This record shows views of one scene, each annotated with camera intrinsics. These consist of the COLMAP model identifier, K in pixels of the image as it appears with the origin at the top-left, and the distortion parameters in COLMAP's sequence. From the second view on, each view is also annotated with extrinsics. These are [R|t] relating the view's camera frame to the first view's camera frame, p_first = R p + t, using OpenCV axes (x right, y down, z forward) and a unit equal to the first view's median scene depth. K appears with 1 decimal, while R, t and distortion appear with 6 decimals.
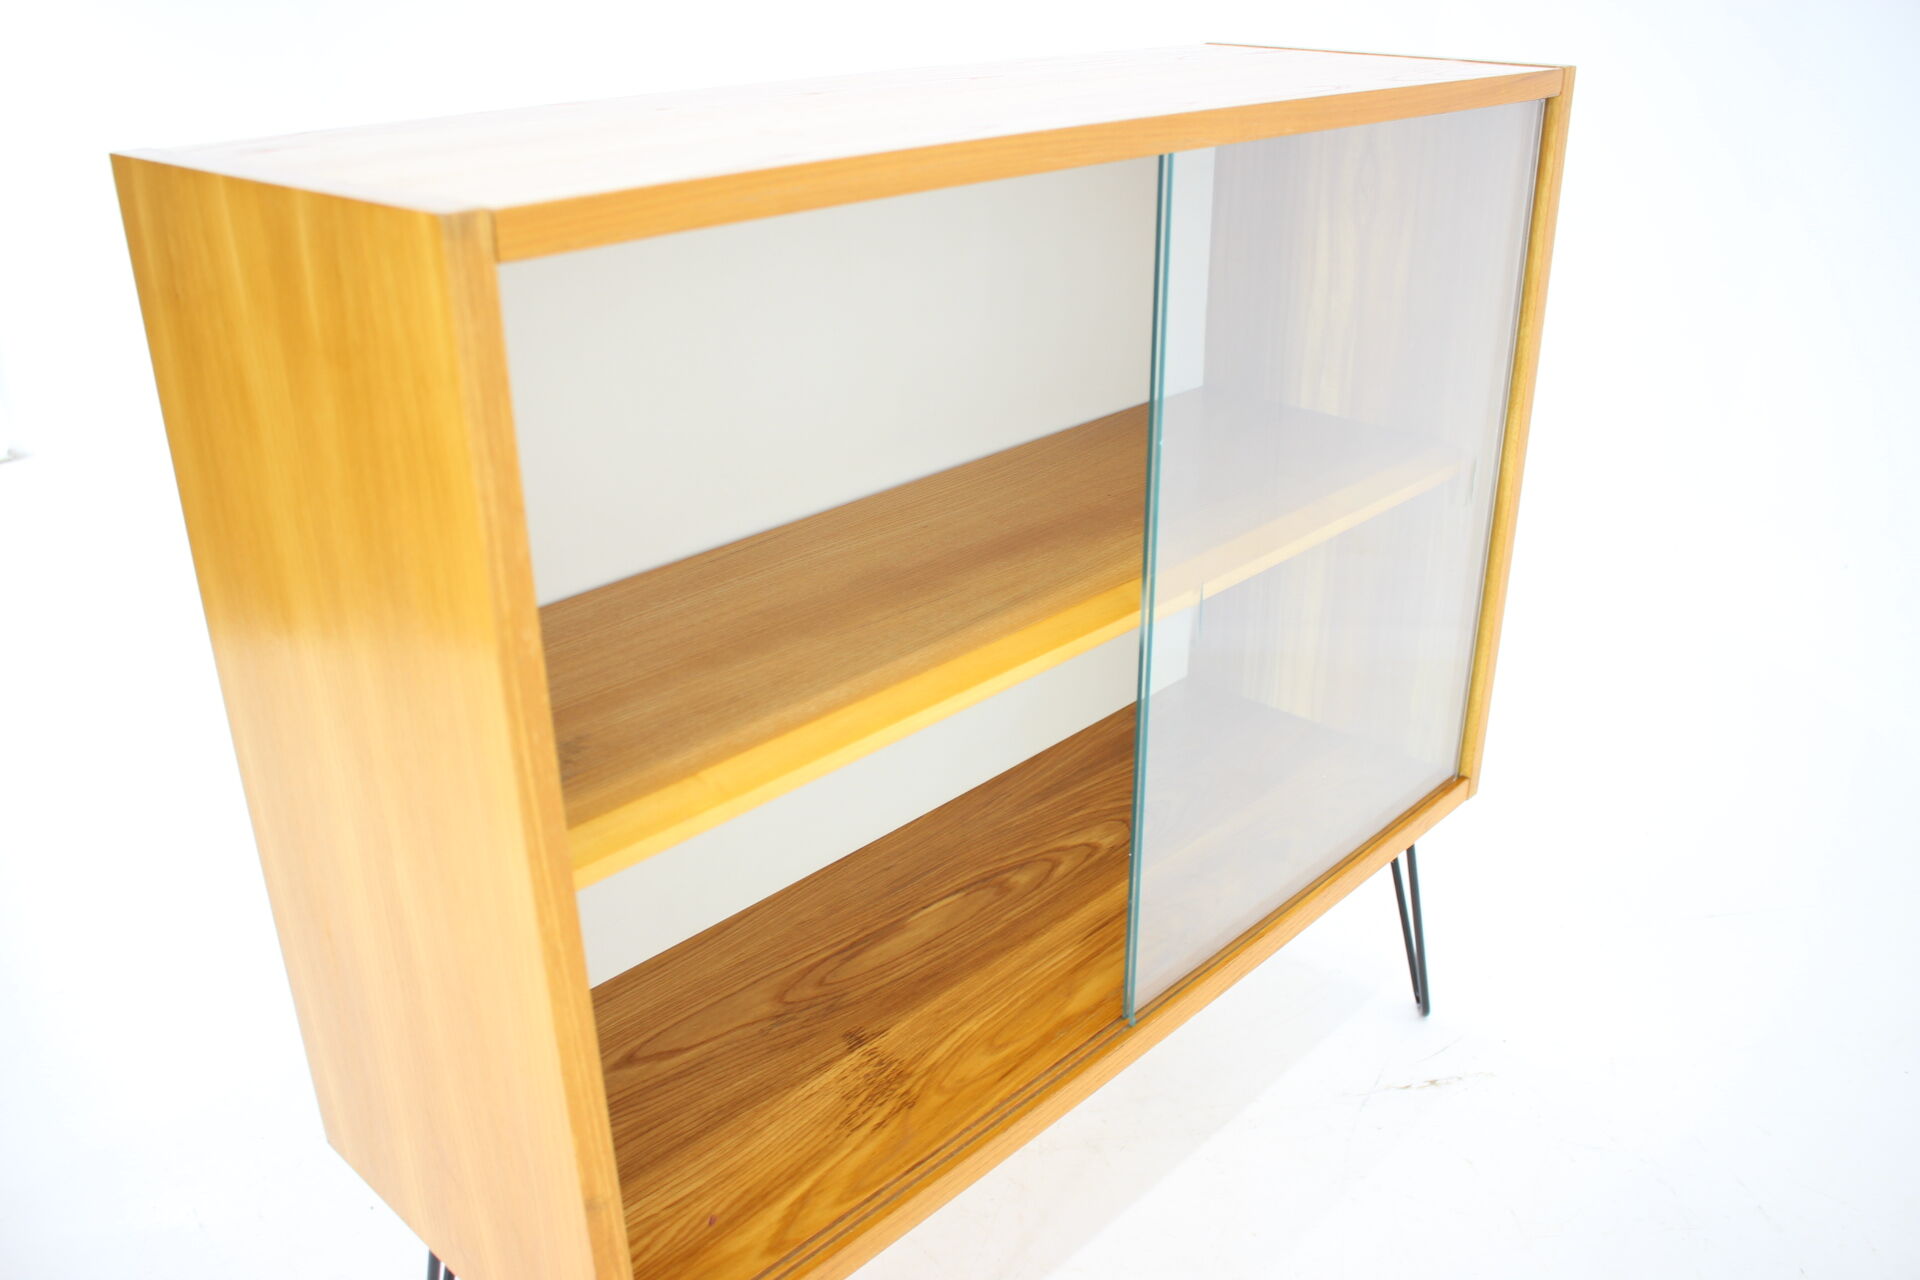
lens RADIAL K [[1602.9, 0, 960.0], [0, 1602.9, 640.0], [0, 0, 1]] dist [-0.115853, 0.002796]
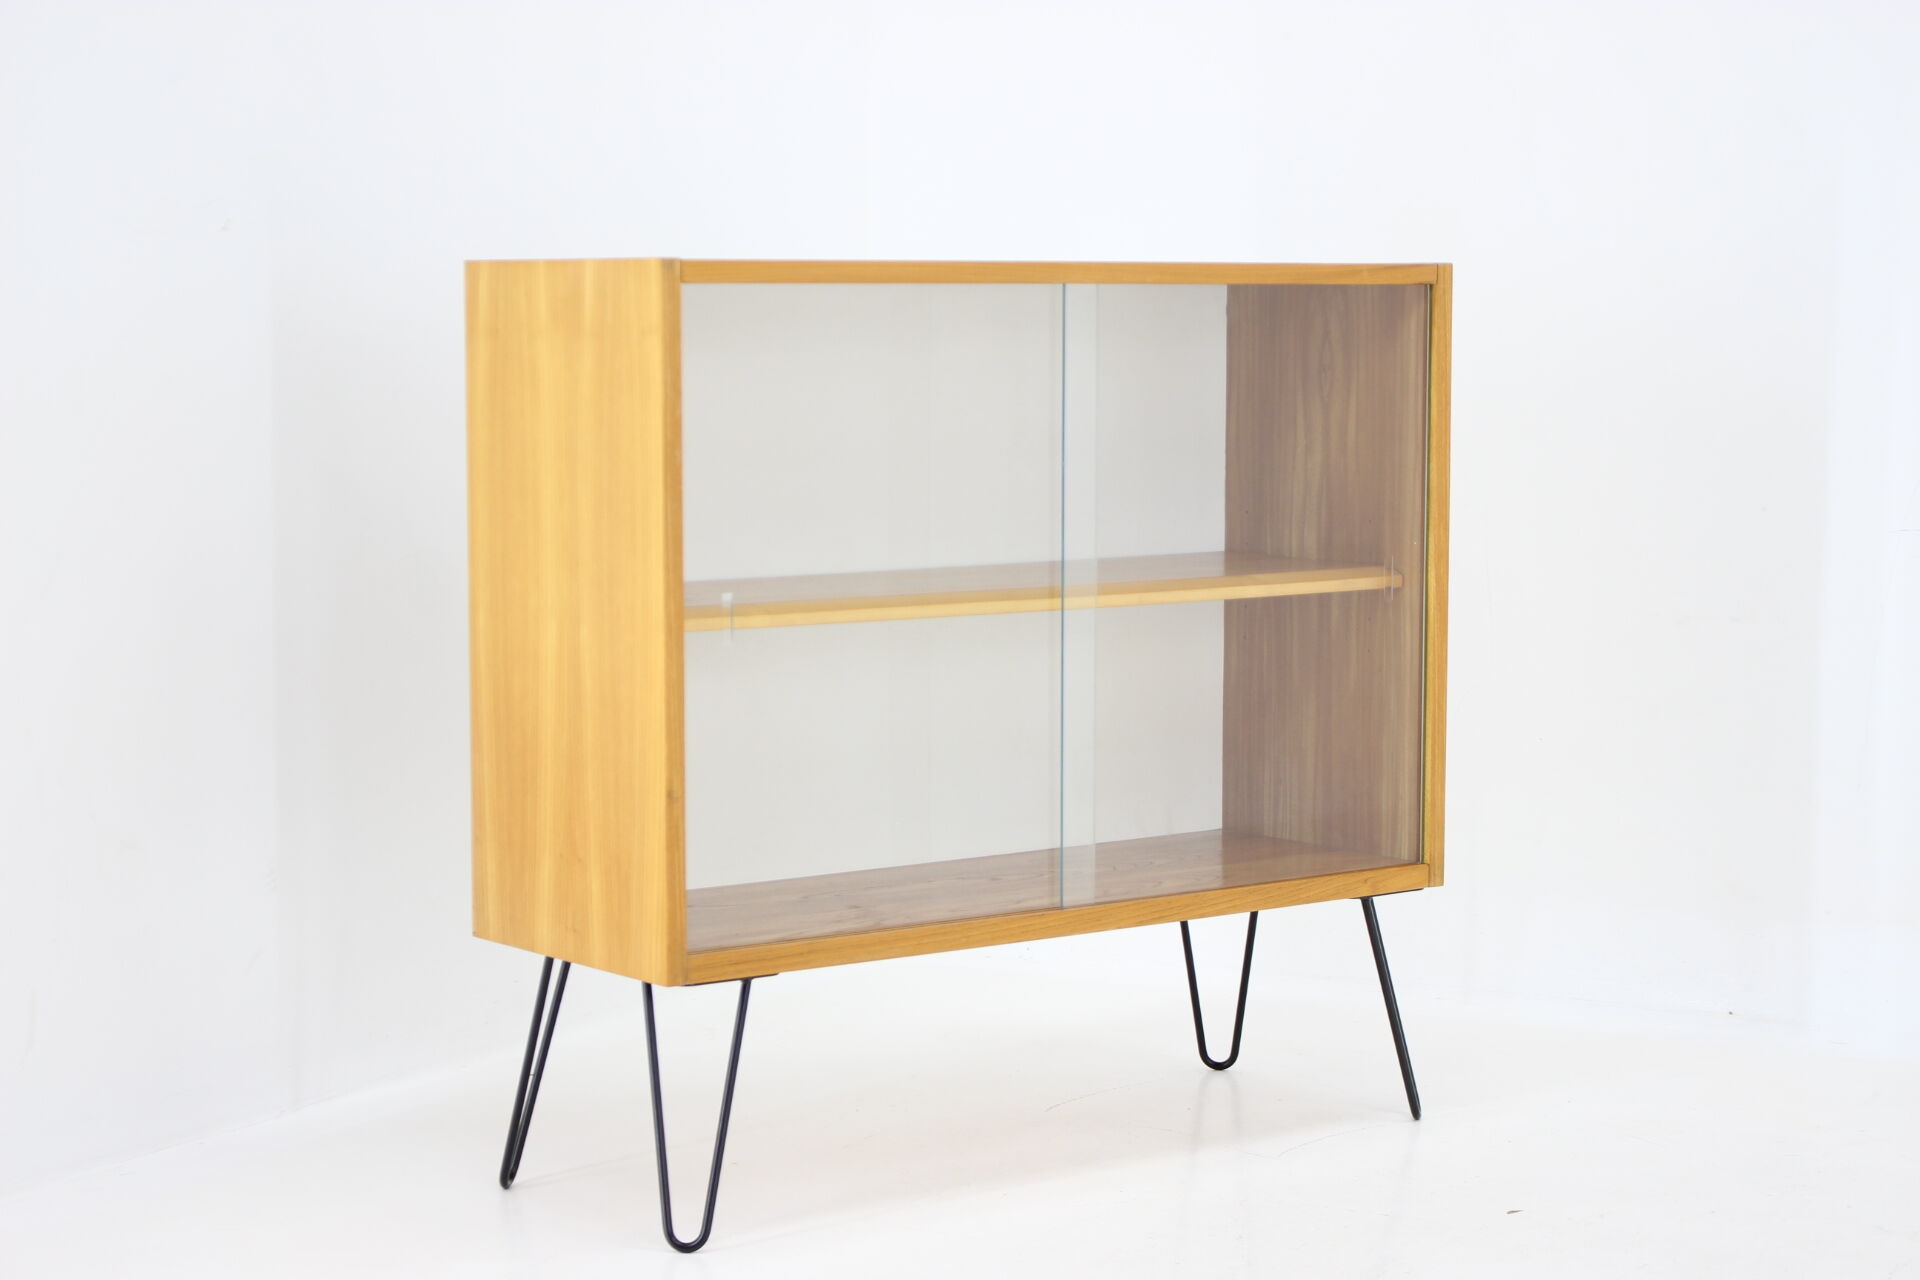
lens RADIAL K [[3808.8, 0, 960.0], [0, 3808.8, 640.0], [0, 0, 1]] dist [0.030194, -0.025019]
pose [[0.987924, 0.021287, -0.153469, 0.502180], [-0.070460, 0.943891, -0.322652, 1.040341], [0.137990, 0.329569, 0.933993, -2.046768]]
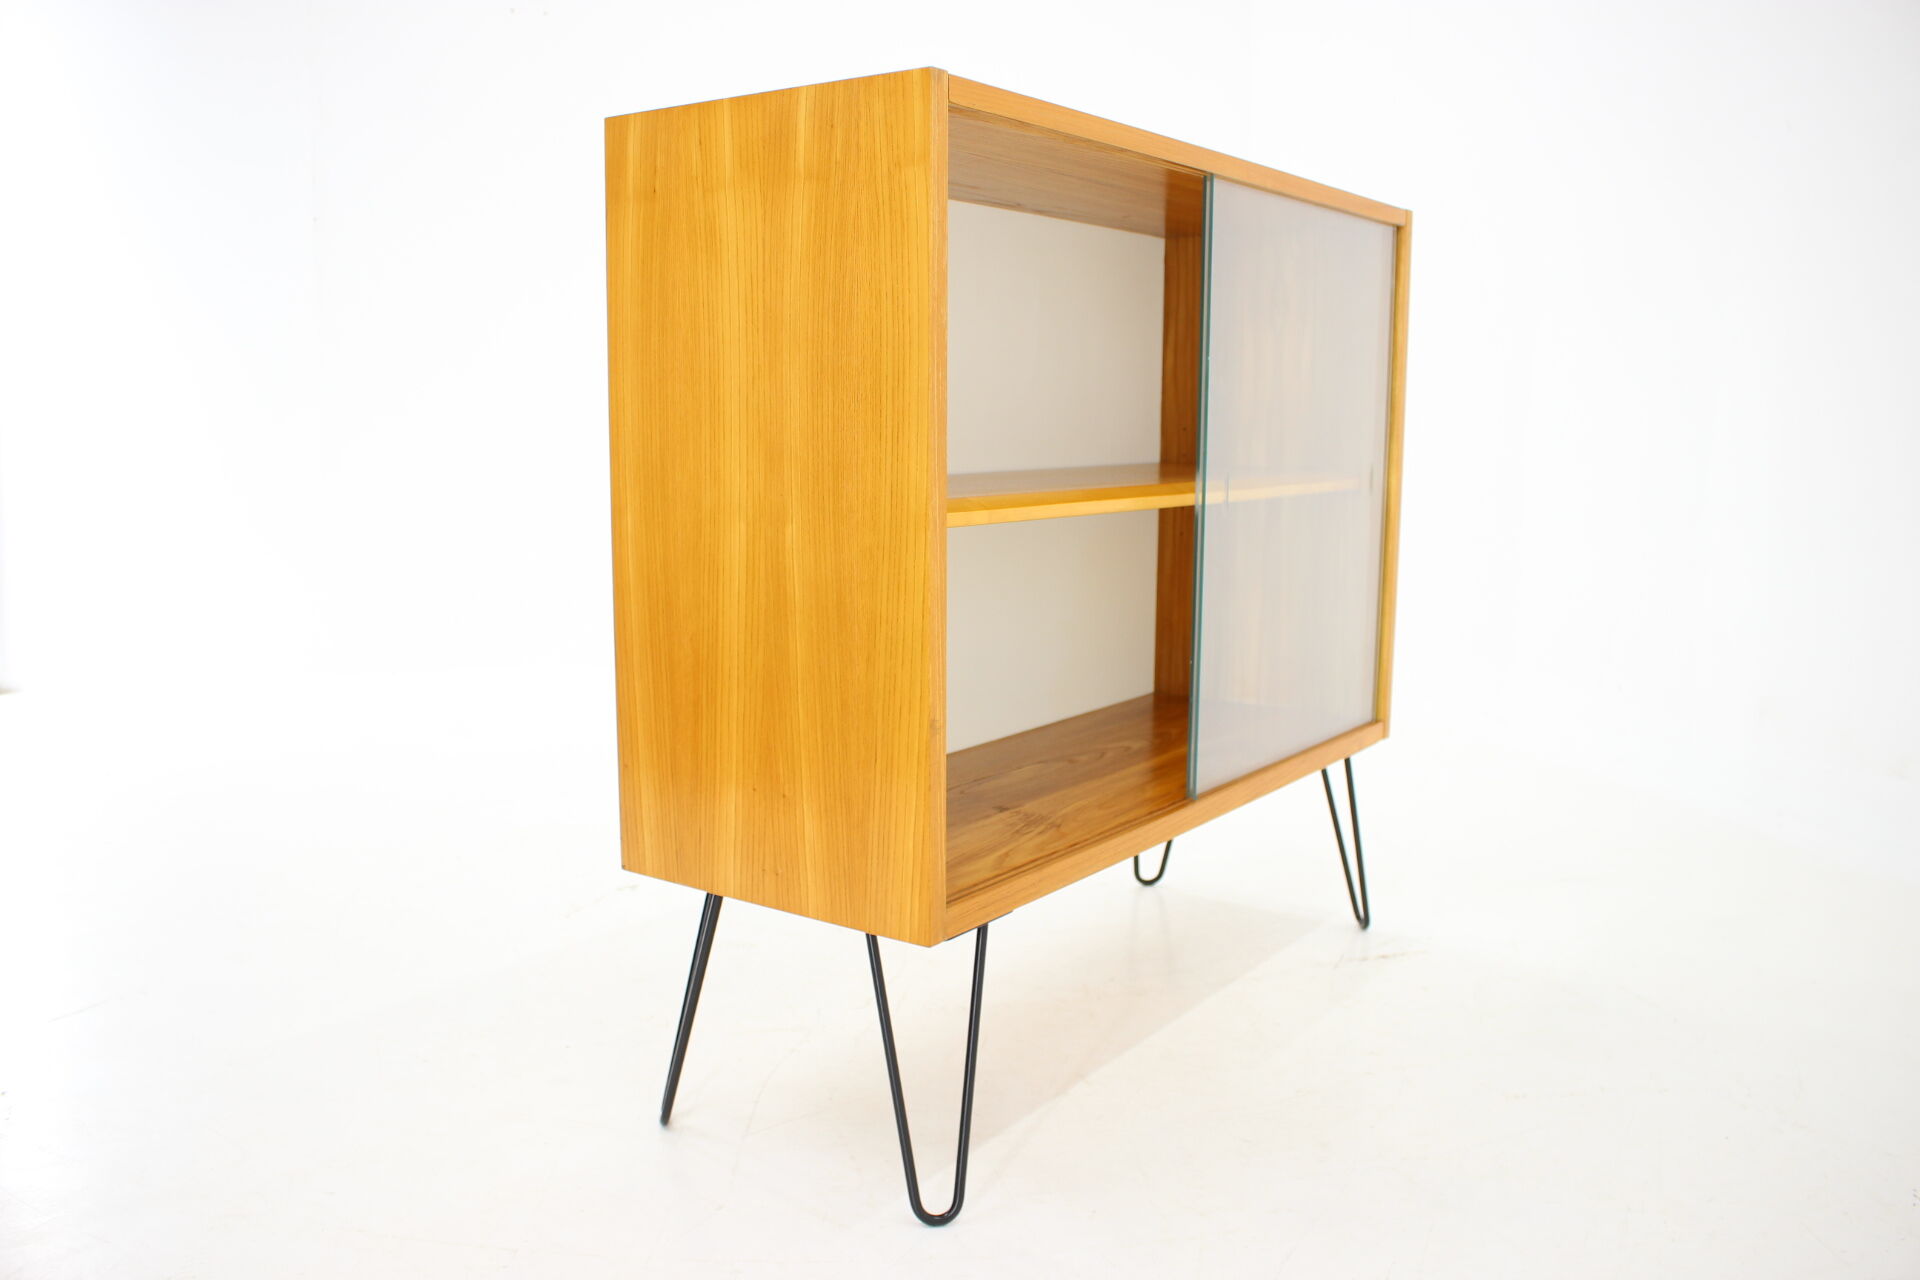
lens RADIAL K [[1602.9, 0, 960.0], [0, 1602.9, 640.0], [0, 0, 1]] dist [-0.115853, 0.002796]
pose [[0.990467, -0.006659, 0.137590, -0.276830], [0.043995, 0.961809, -0.270162, 0.459786], [-0.130536, 0.273639, 0.952933, -0.330936]]
